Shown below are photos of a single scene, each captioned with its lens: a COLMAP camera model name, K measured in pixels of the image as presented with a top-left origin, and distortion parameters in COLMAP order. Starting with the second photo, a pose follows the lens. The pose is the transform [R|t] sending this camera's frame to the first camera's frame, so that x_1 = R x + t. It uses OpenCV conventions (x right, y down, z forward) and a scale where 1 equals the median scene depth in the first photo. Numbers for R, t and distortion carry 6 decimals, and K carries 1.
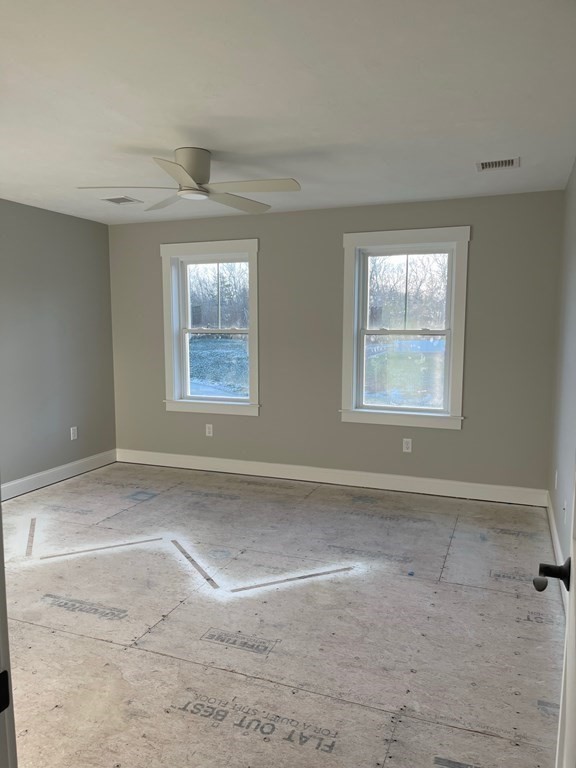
lens RADIAL K [[576.2, 0, 288.0], [0, 576.2, 384.0], [0, 0, 1]] dist [0.045794, -0.072486]
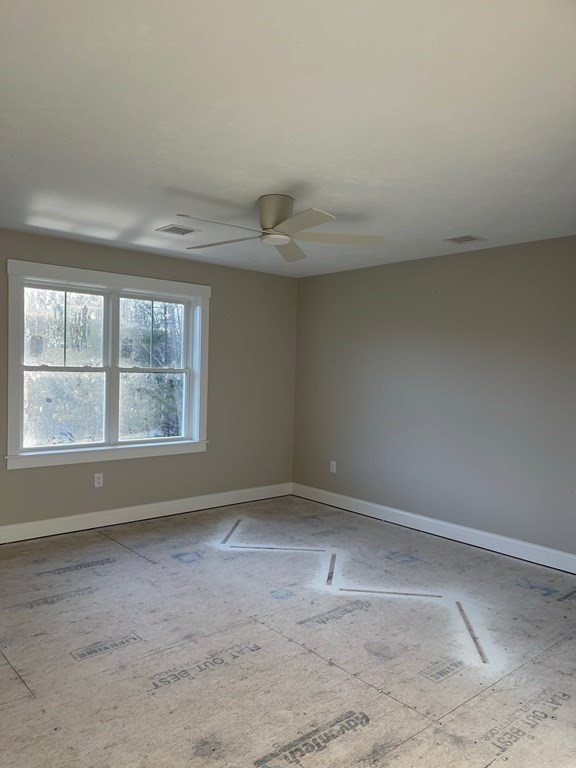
lens RADIAL K [[576.2, 0, 288.0], [0, 576.2, 384.0], [0, 0, 1]] dist [0.045794, -0.072486]
pose [[0.471447, -0.013518, 0.881791, -0.629034], [0.062872, 0.997854, -0.018317, -0.026813], [-0.879651, 0.064075, 0.471285, 0.254756]]
